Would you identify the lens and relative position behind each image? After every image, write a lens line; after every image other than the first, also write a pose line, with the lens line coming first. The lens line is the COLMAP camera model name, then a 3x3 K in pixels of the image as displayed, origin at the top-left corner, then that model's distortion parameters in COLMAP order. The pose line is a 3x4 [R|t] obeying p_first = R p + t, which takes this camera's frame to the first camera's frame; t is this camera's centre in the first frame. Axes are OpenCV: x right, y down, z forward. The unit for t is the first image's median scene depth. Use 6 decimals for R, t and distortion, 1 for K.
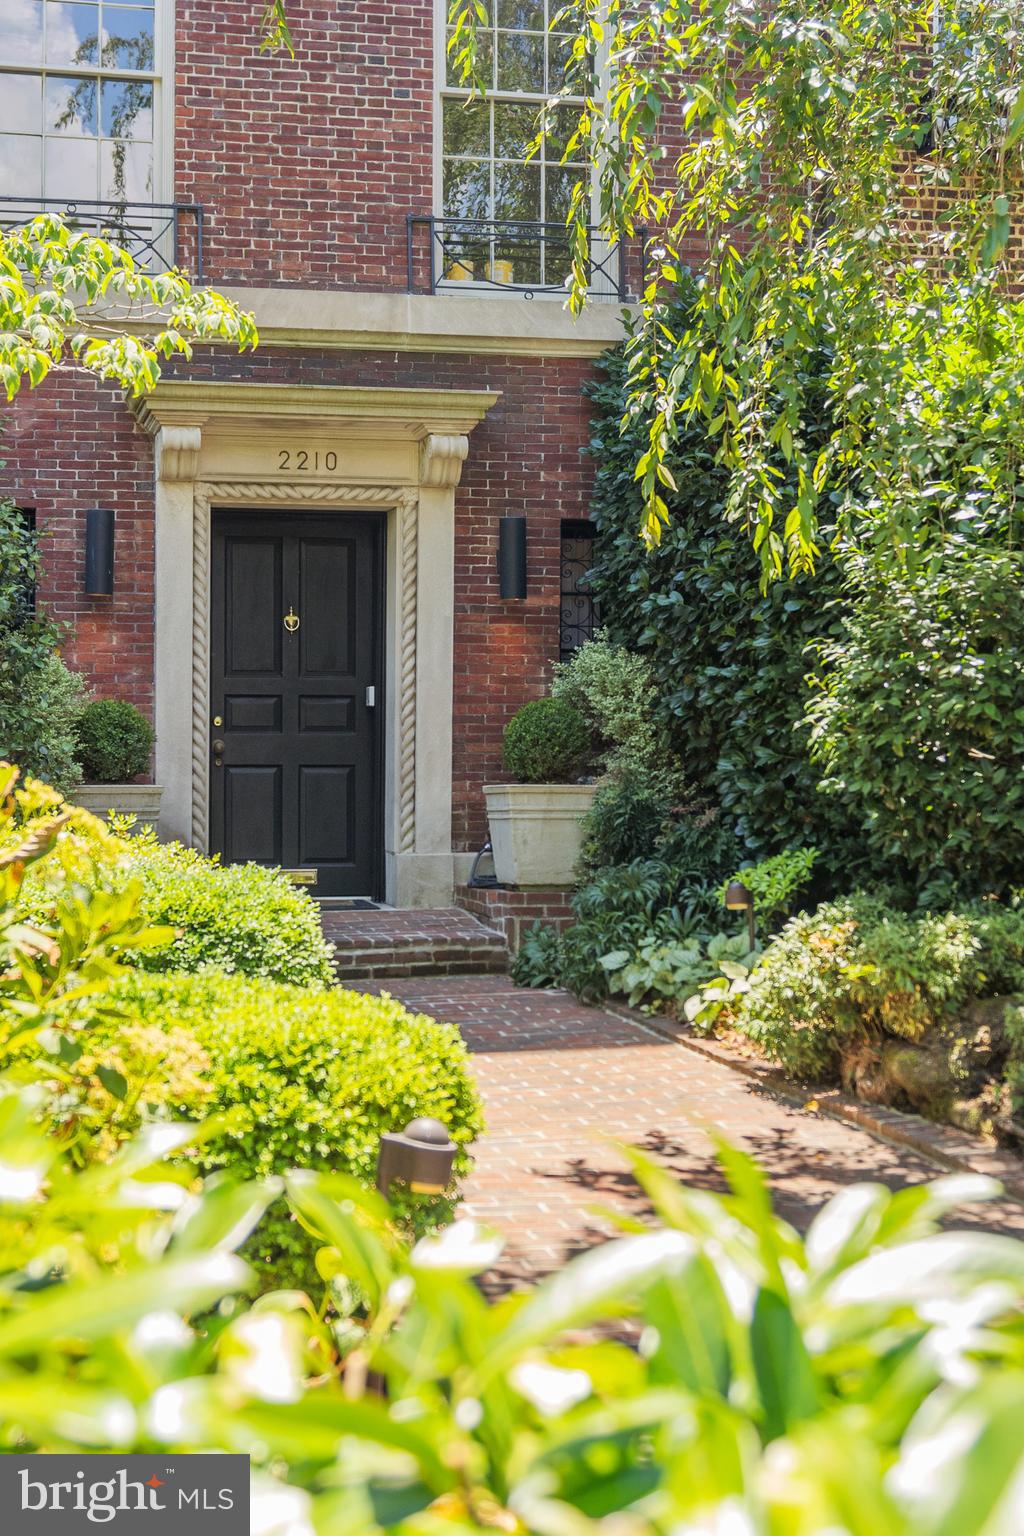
lens RADIAL K [[2628.5, 0, 511.8], [0, 2628.5, 765.4], [0, 0, 1]] dist [0.012992, 0.000000]
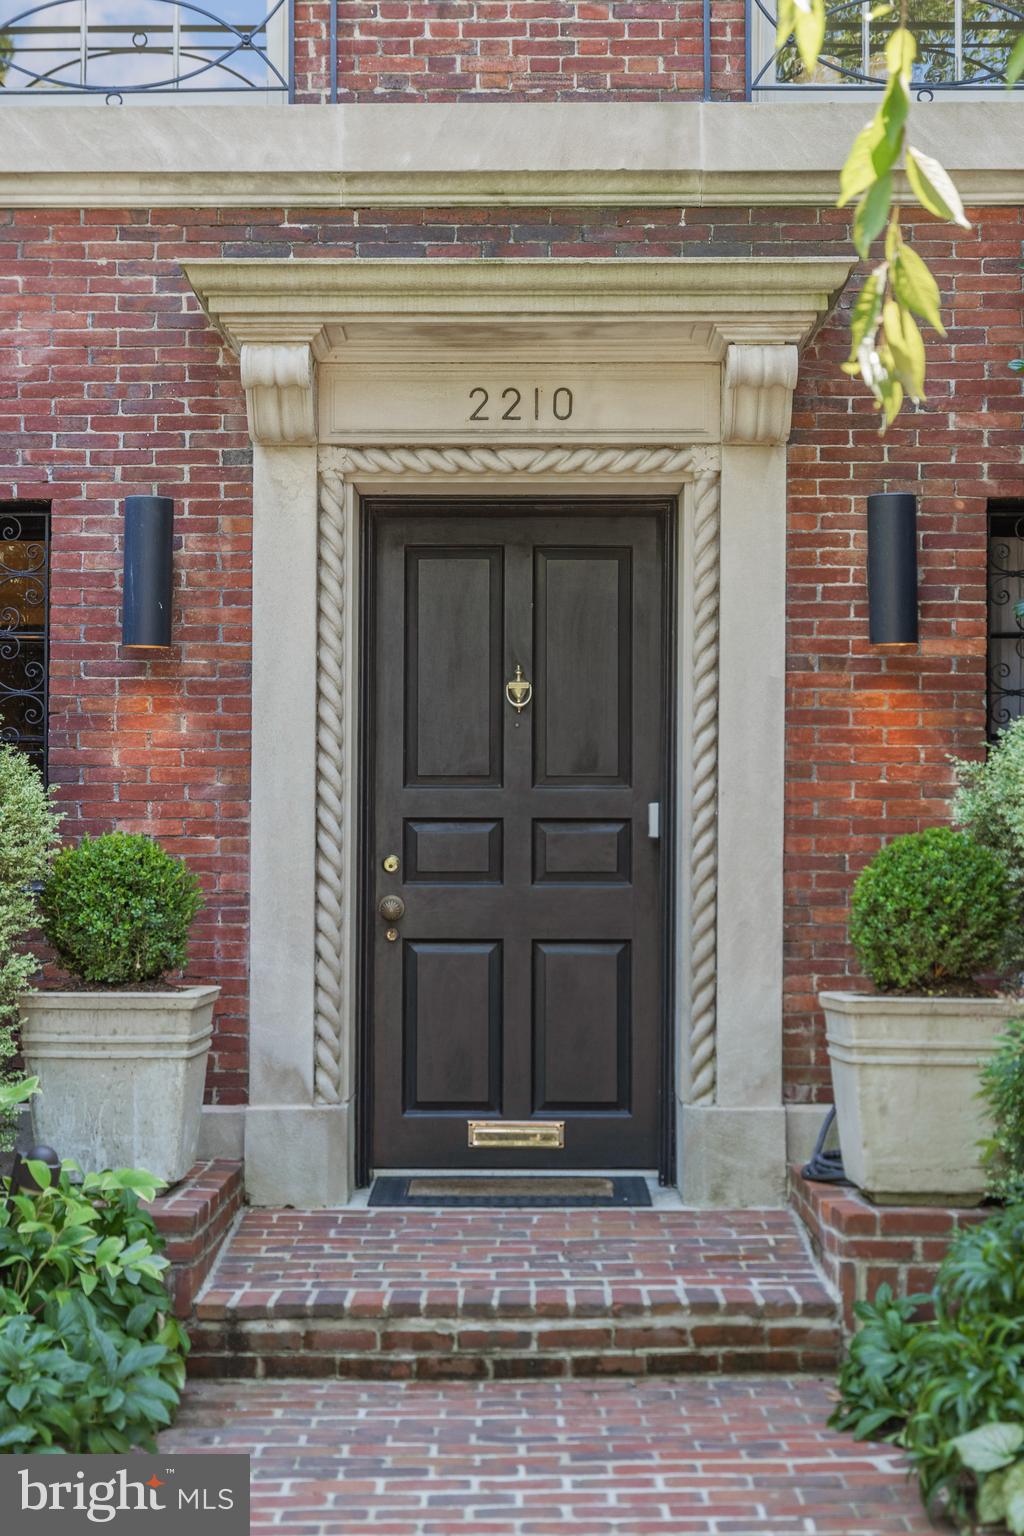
lens RADIAL K [[2622.7, 0, 513.4], [0, 2622.7, 771.7], [0, 0, 1]] dist [0.005555, 0.000000]
pose [[0.970294, -0.005252, -0.241870, 0.056197], [-0.002149, 0.999538, -0.030324, -0.020166], [0.241918, 0.029943, 0.969835, 0.456469]]
